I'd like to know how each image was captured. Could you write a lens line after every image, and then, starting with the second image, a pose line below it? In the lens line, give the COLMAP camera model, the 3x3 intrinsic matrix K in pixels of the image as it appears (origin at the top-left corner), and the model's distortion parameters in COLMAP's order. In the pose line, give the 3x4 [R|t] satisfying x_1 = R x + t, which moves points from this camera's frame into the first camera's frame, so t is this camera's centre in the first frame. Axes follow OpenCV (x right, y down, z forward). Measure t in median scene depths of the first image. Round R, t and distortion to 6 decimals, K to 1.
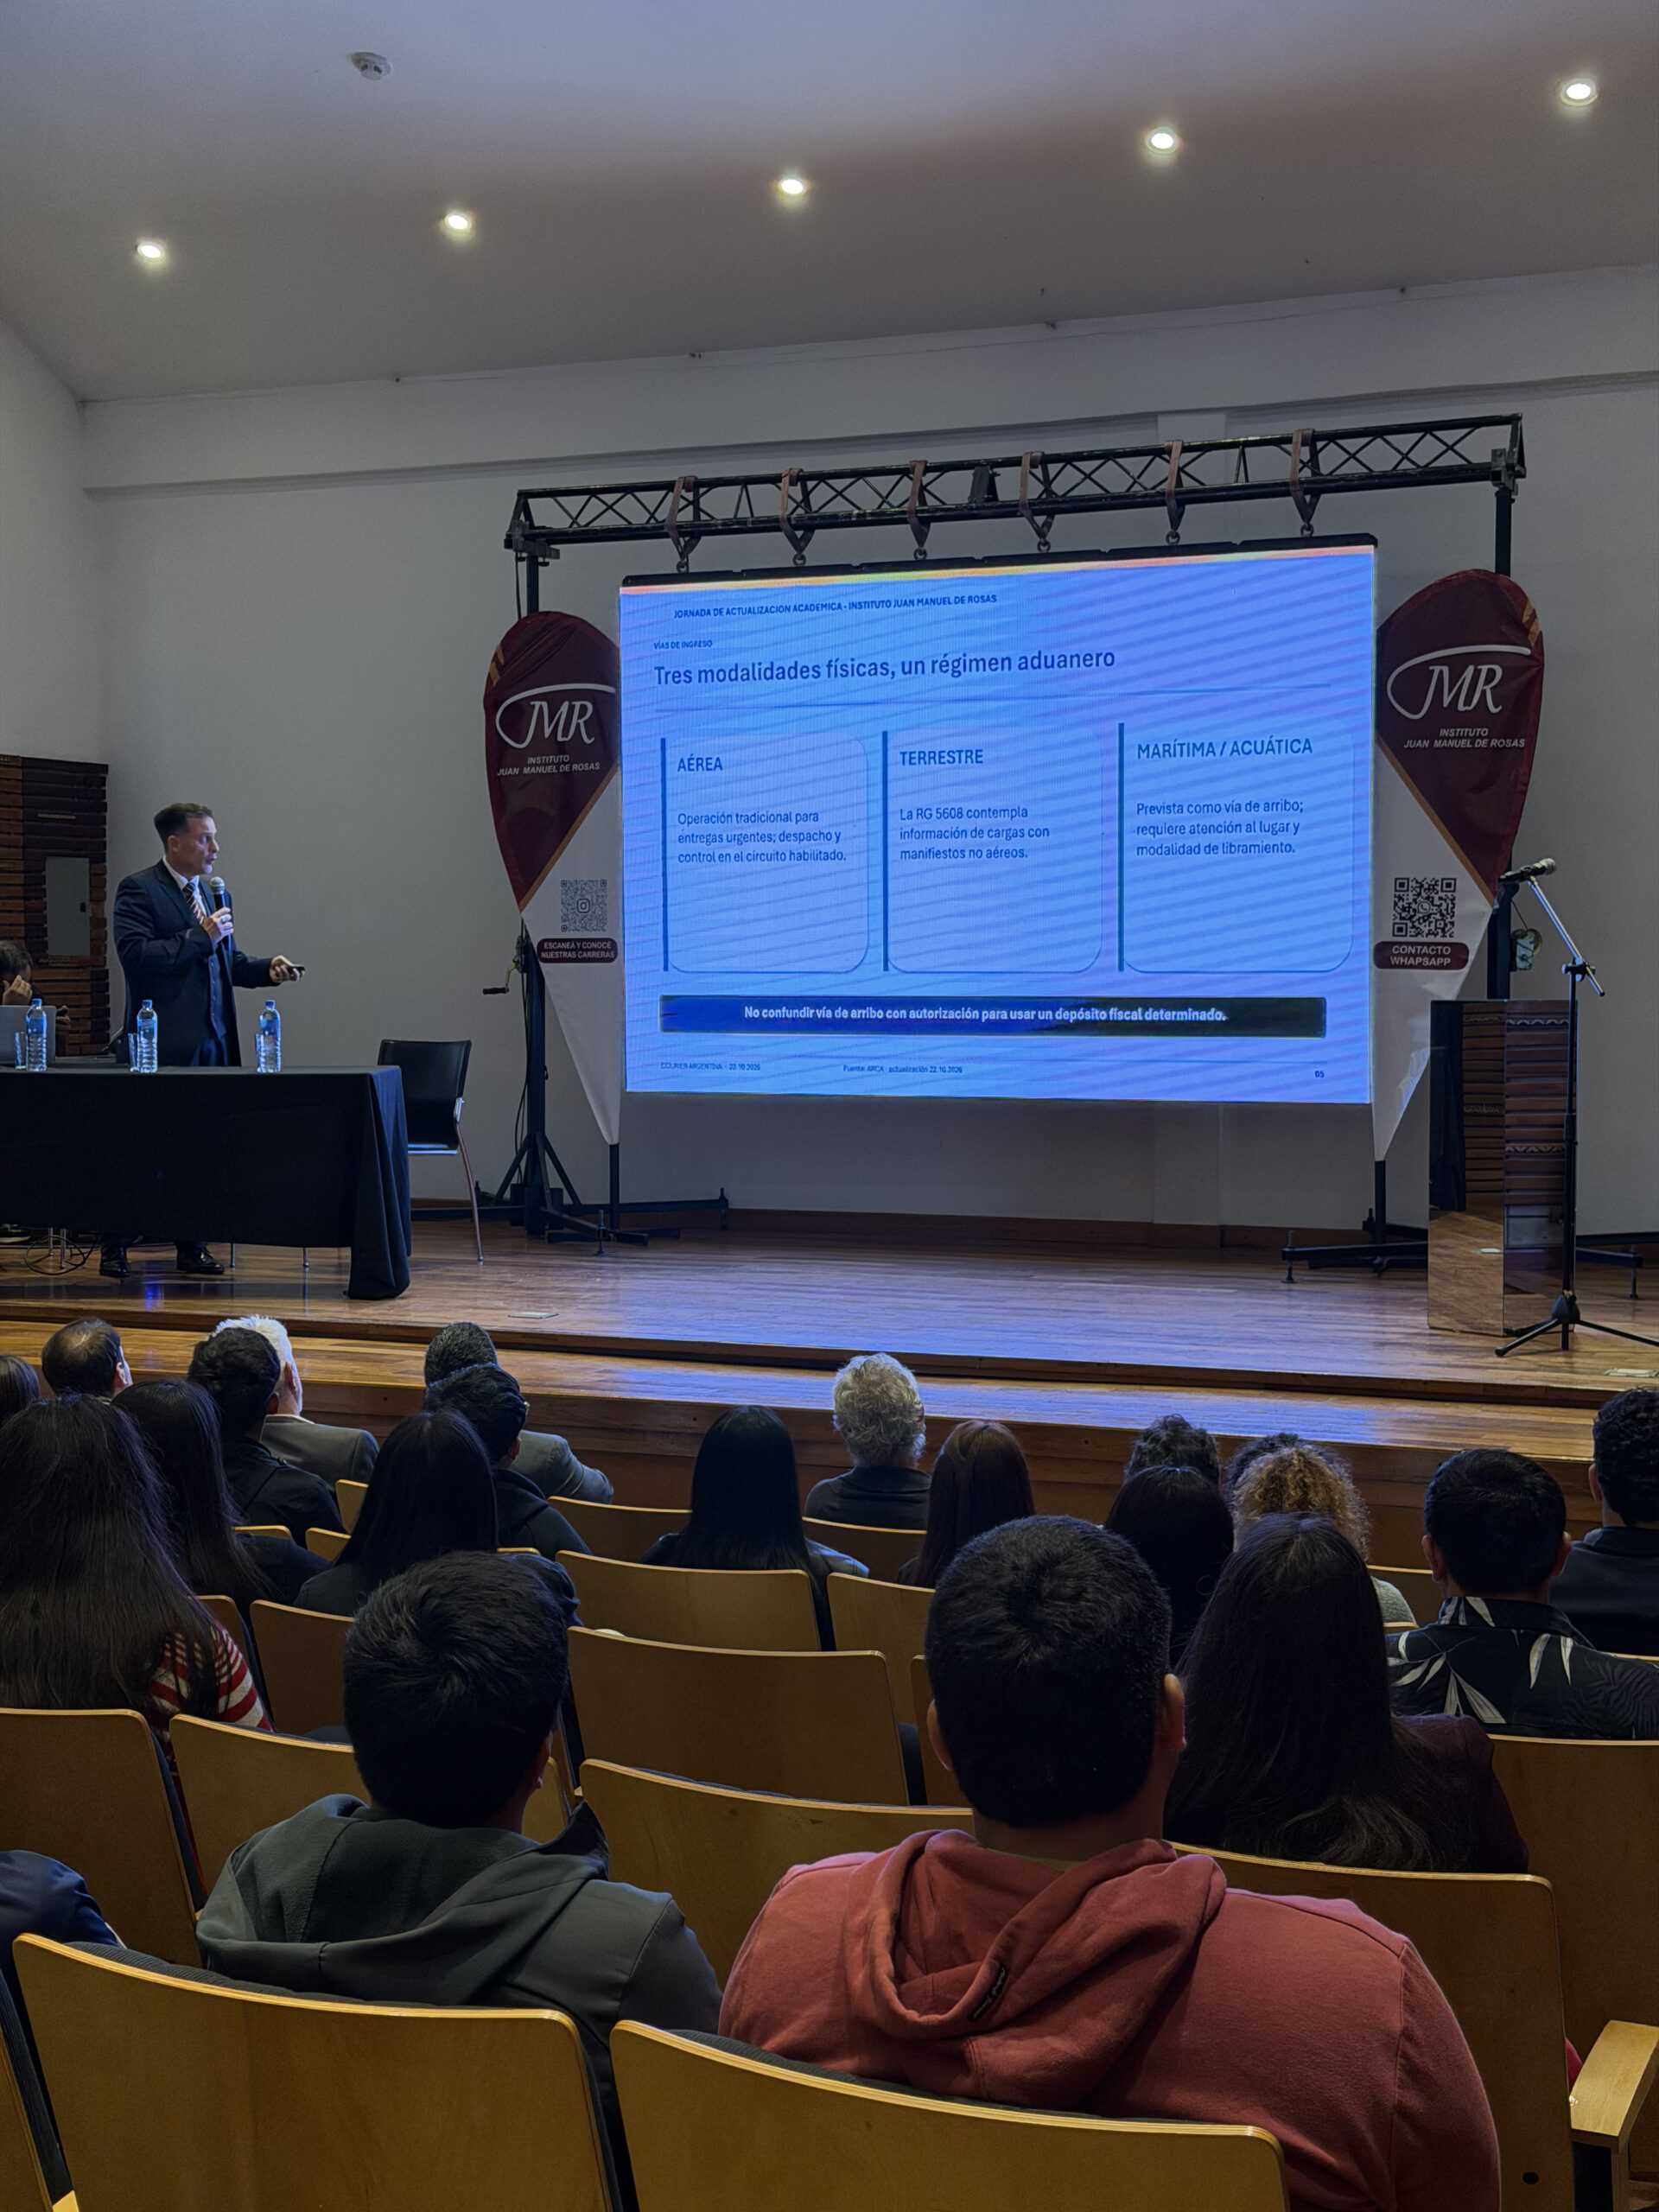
lens RADIAL K [[3090.5, 0, 808.3], [0, 3090.5, 1104.1], [0, 0, 1]] dist [0.121585, 0.000000]
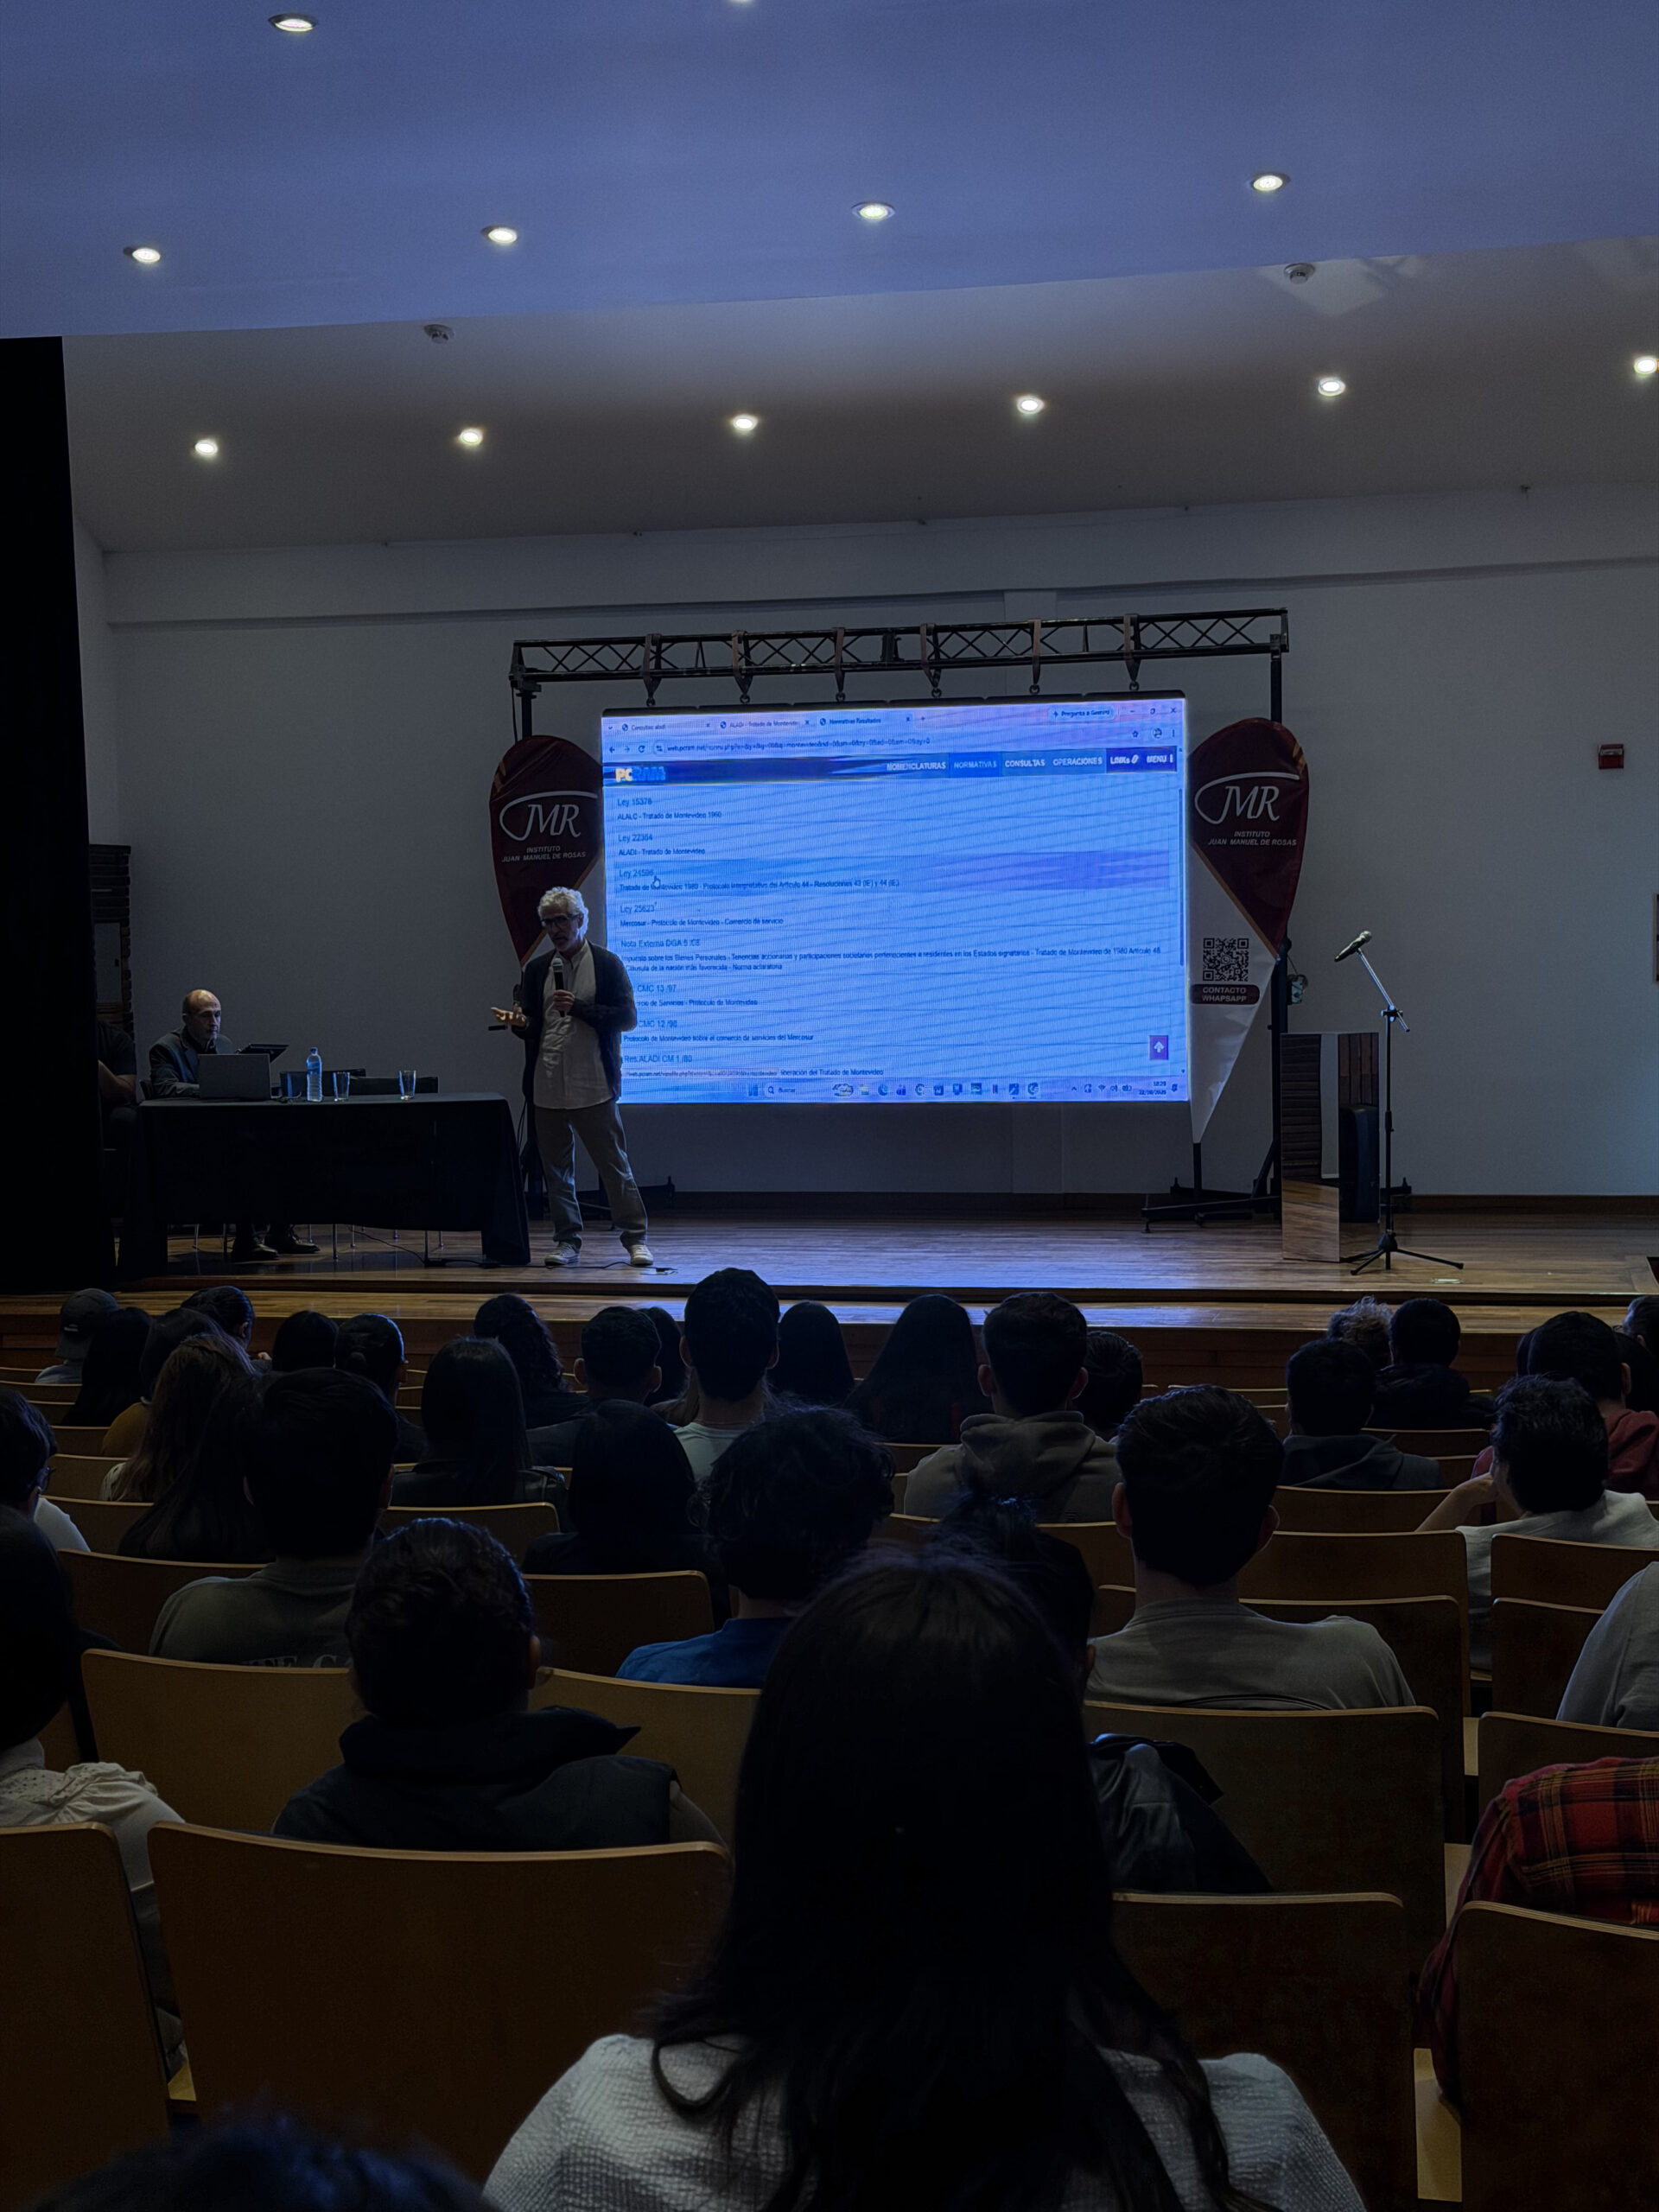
lens RADIAL K [[3090.5, 0, 820.2], [0, 3090.5, 1117.5], [0, 0, 1]] dist [0.121585, 0.000000]
pose [[0.981756, -0.026812, 0.188244, -0.227911], [0.024150, 0.999573, 0.016424, -0.018644], [-0.188604, -0.011578, 0.981985, -0.307662]]
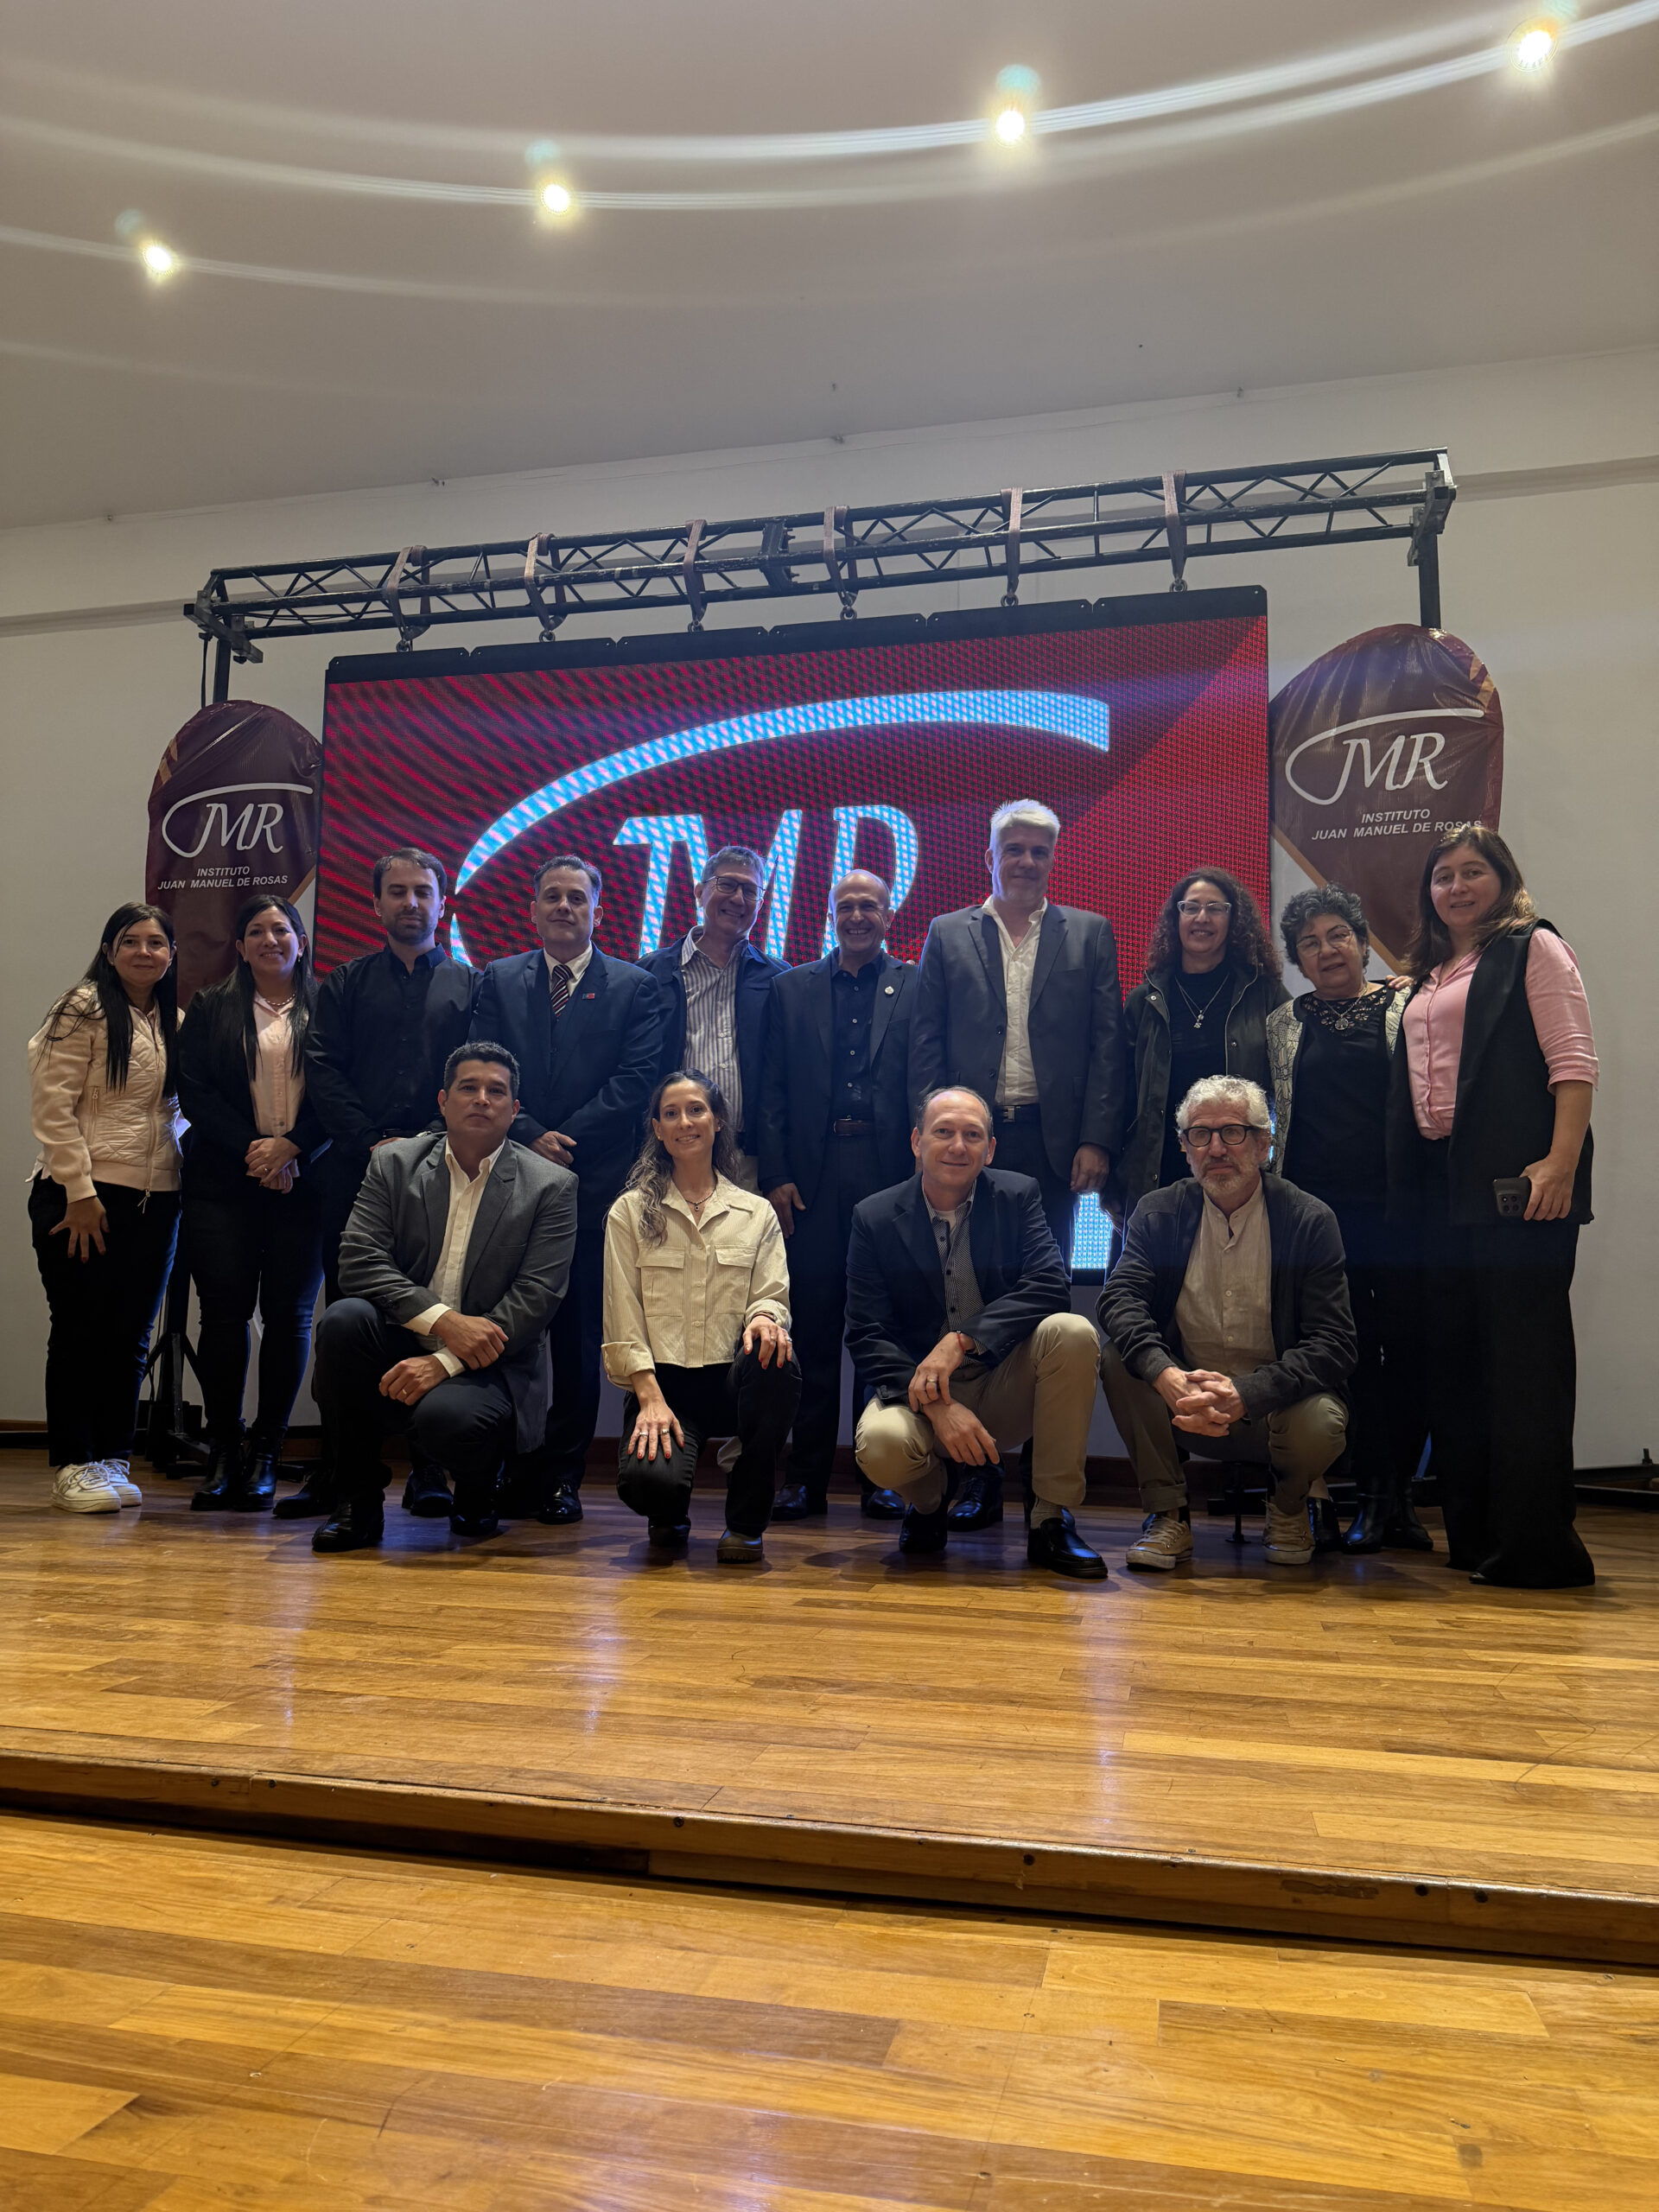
lens RADIAL K [[1546.3, 0, 821.5], [0, 1546.3, 1108.4], [0, 0, 1]] dist [0.078246, -0.080416]
pose [[0.982725, 0.044150, 0.179729, -0.000090], [-0.010752, 0.983108, -0.182708, 0.025383], [-0.184760, 0.177619, 0.966600, 0.612114]]
